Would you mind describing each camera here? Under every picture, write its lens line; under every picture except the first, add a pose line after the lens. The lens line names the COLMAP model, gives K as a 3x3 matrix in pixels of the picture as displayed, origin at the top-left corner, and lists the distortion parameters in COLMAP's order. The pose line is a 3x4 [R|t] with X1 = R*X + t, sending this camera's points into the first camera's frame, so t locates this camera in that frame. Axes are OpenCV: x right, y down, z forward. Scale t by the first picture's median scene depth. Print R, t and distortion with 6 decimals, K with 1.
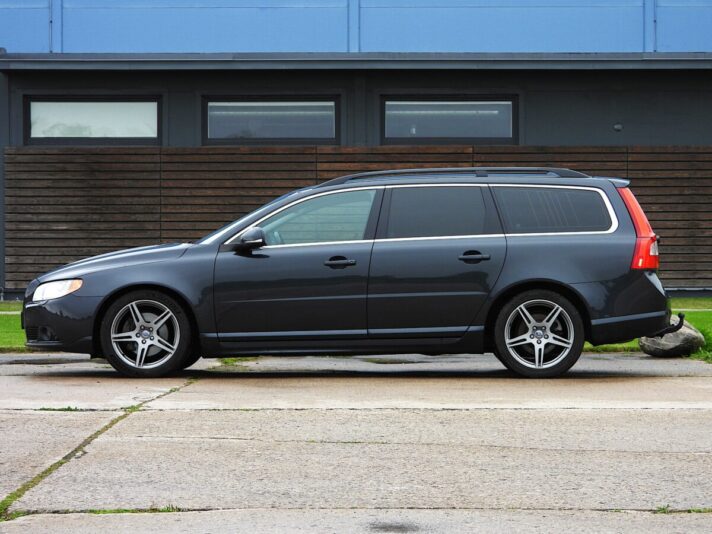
lens RADIAL K [[2595.2, 0, 356.0], [0, 2595.2, 267.0], [0, 0, 1]] dist [-0.030721, 0.312374]
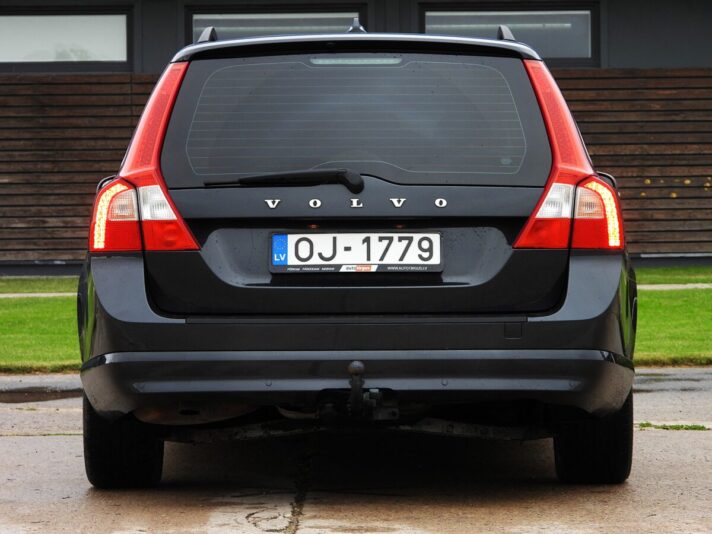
lens RADIAL K [[2797.9, 0, 356.0], [0, 2797.9, 267.0], [0, 0, 1]] dist [0.005847, -1.568837]
pose [[0.999528, -0.009715, 0.029133, -0.034165], [0.009278, 0.999843, 0.015091, -0.001281], [-0.029275, -0.014813, 0.999462, 0.177086]]
